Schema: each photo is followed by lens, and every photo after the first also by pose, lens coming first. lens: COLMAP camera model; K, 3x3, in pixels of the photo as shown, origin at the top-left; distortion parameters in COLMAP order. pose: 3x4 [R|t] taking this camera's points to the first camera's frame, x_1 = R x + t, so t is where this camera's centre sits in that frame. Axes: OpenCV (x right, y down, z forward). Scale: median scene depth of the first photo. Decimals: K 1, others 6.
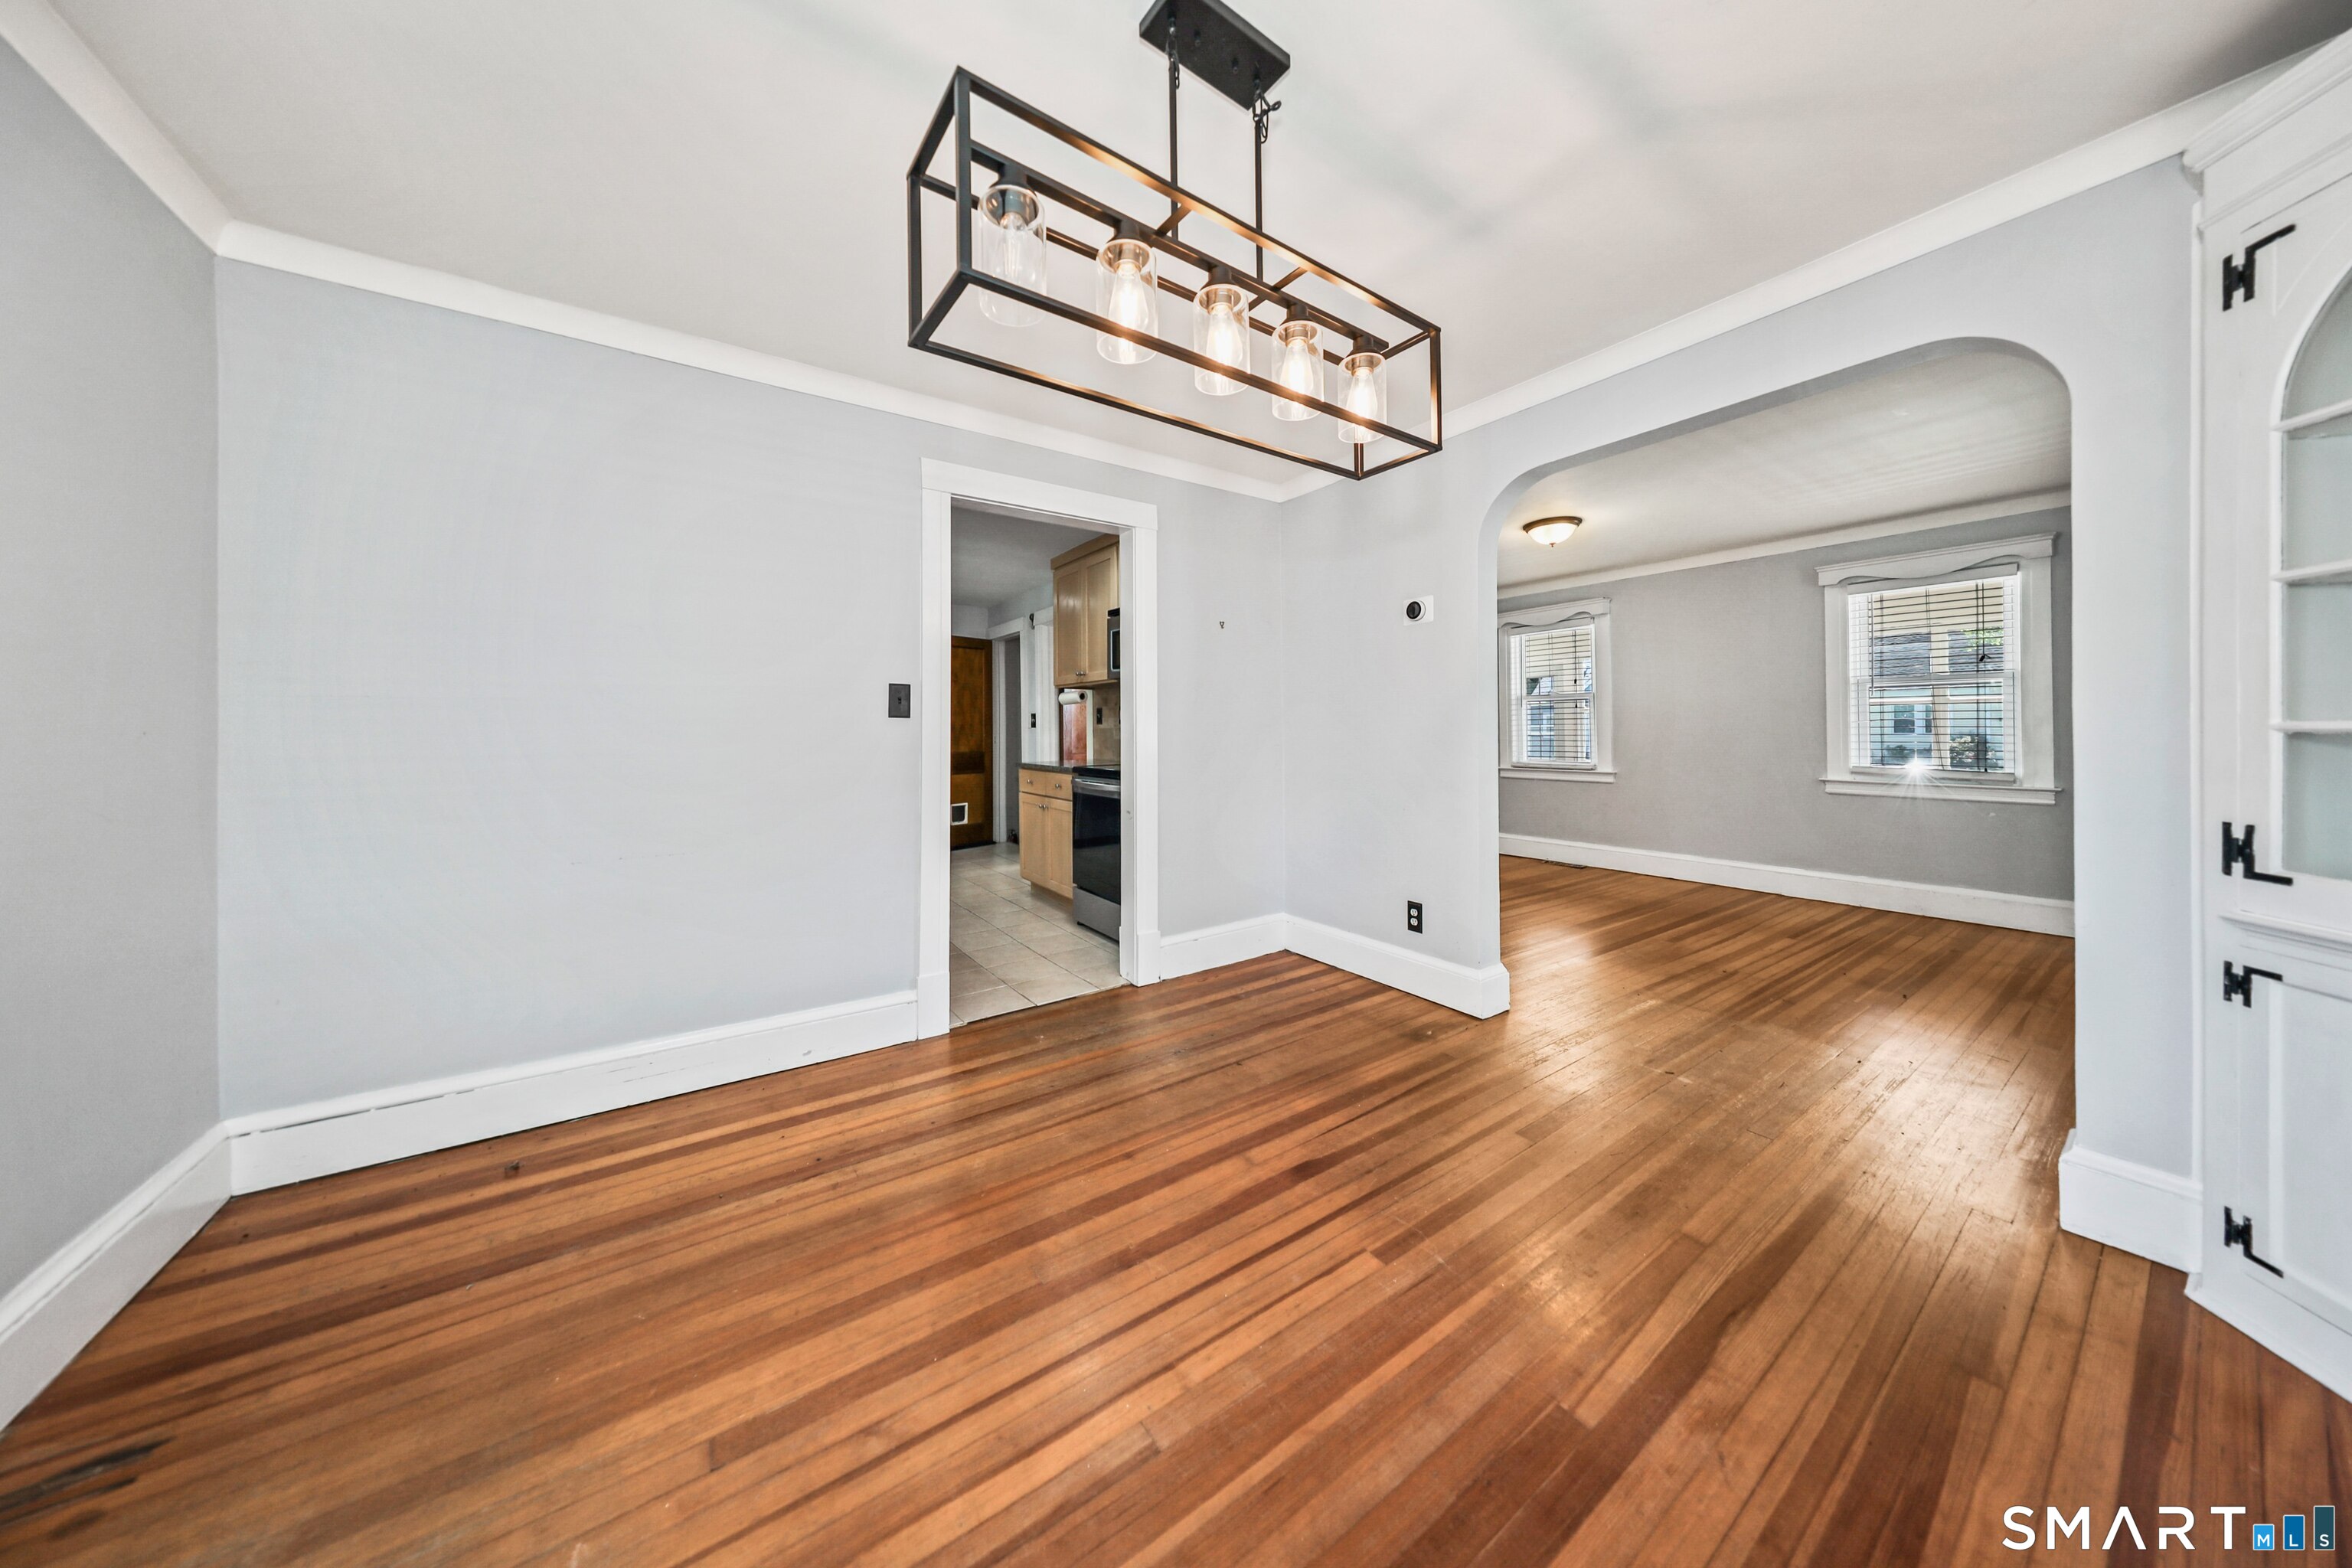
lens RADIAL K [[717.7, 0, 1164.1], [0, 717.7, 729.8], [0, 0, 1]] dist [-0.001094, -0.000004]
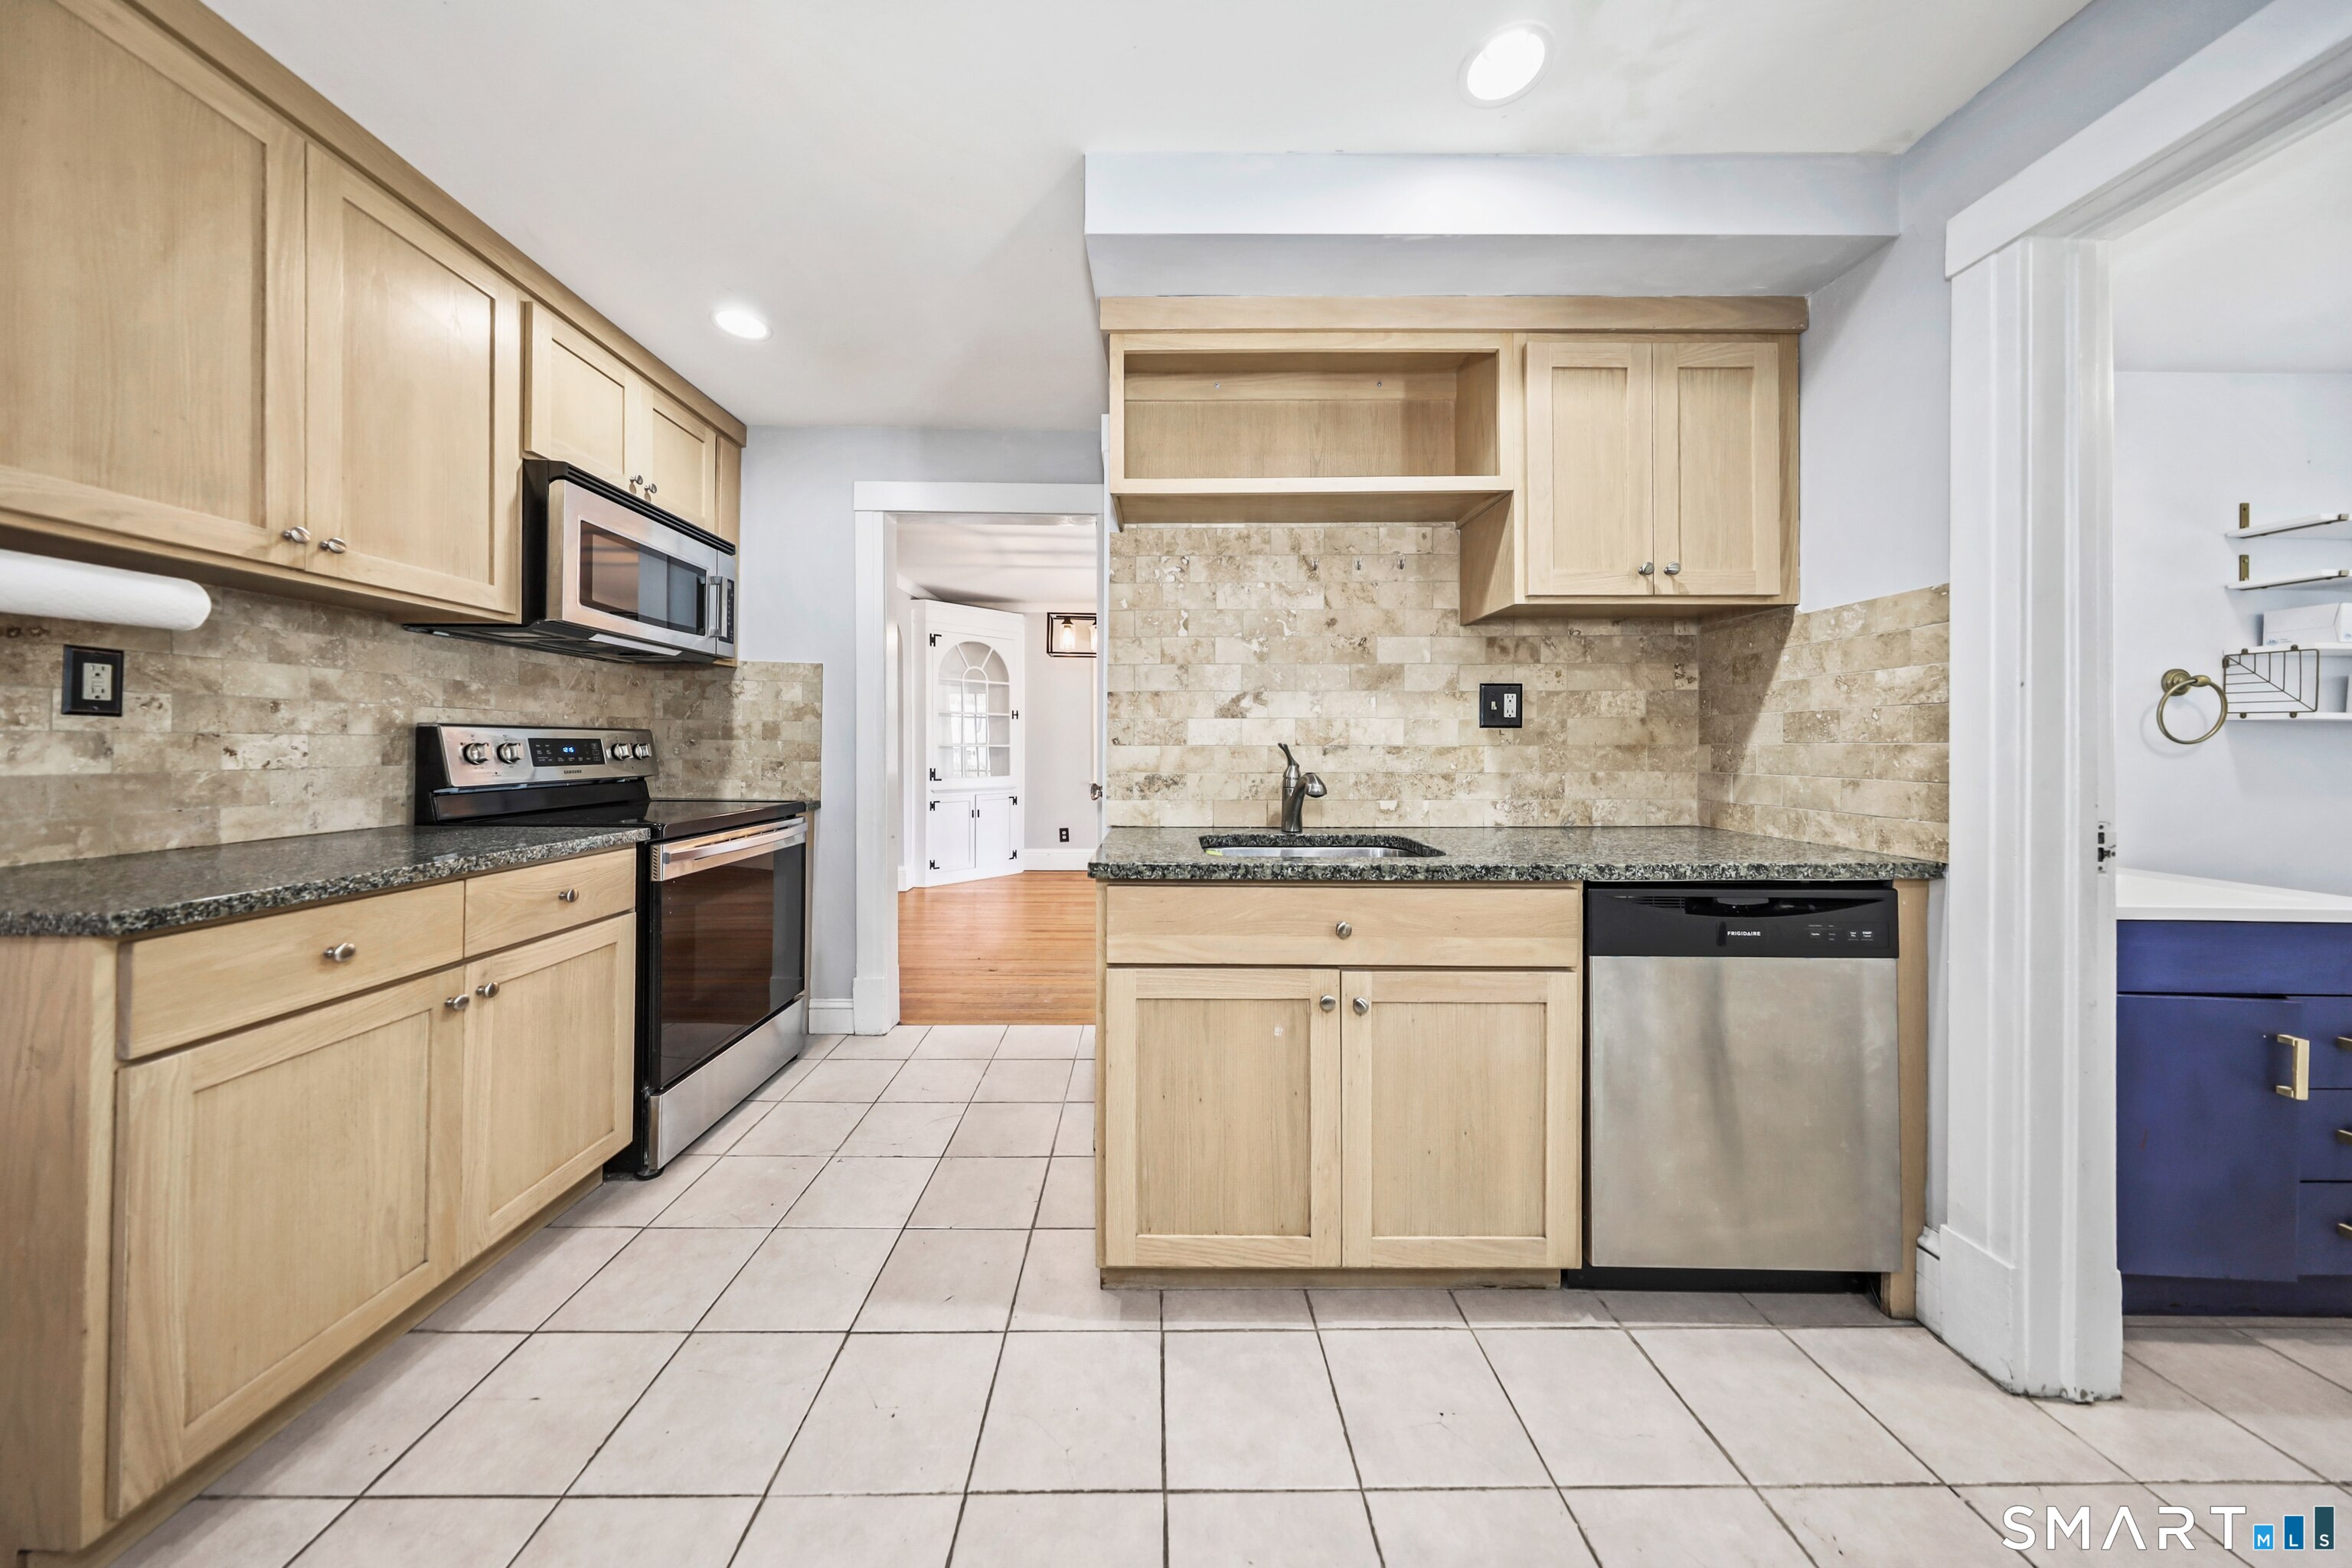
lens RADIAL K [[711.0, 0, 1168.9], [0, 711.0, 744.7], [0, 0, 1]] dist [-0.000379, -0.000009]
pose [[-0.837112, 0.003463, 0.547021, -1.354687], [0.000253, 0.999982, -0.005944, 0.009941], [-0.547032, -0.004837, -0.837098, 2.549694]]
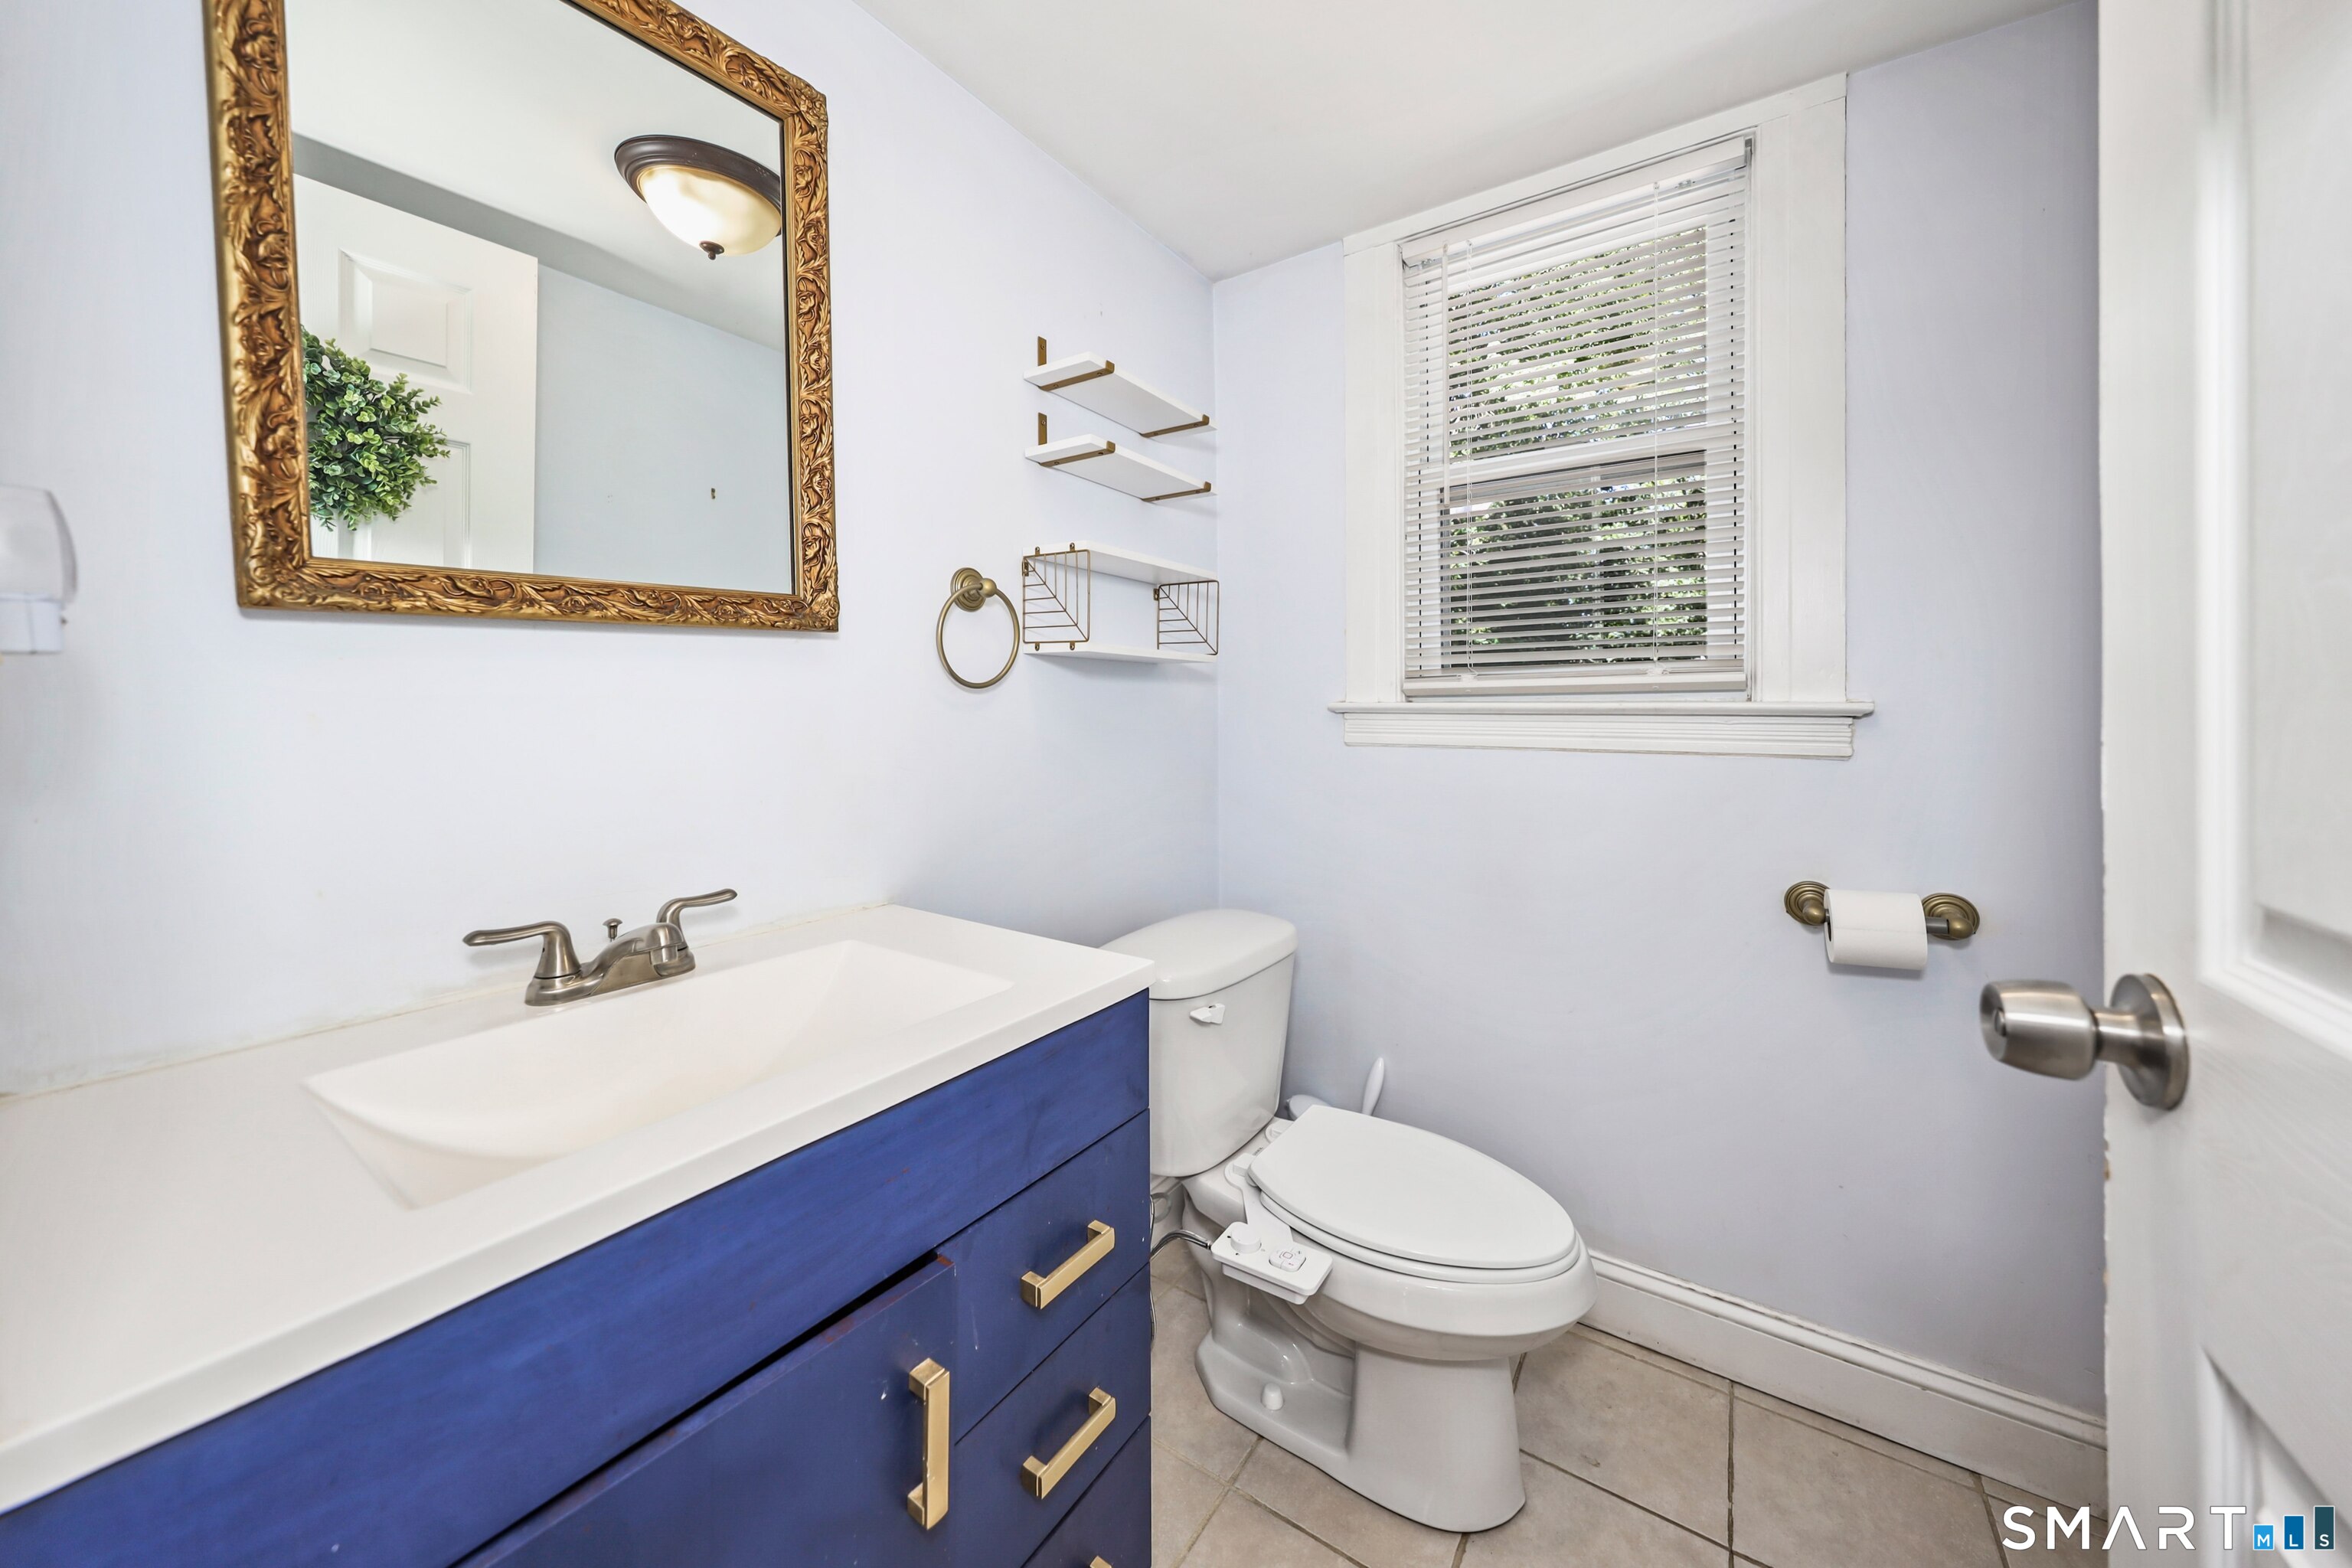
lens RADIAL K [[797.6, 0, 1169.5], [0, 797.6, 708.6], [0, 0, 1]] dist [0.000807, 0.000031]
pose [[-0.932472, 0.011500, -0.361060, -1.868858], [0.010278, 0.999933, 0.005303, 0.018339], [0.361097, 0.001234, -0.932527, 1.712875]]
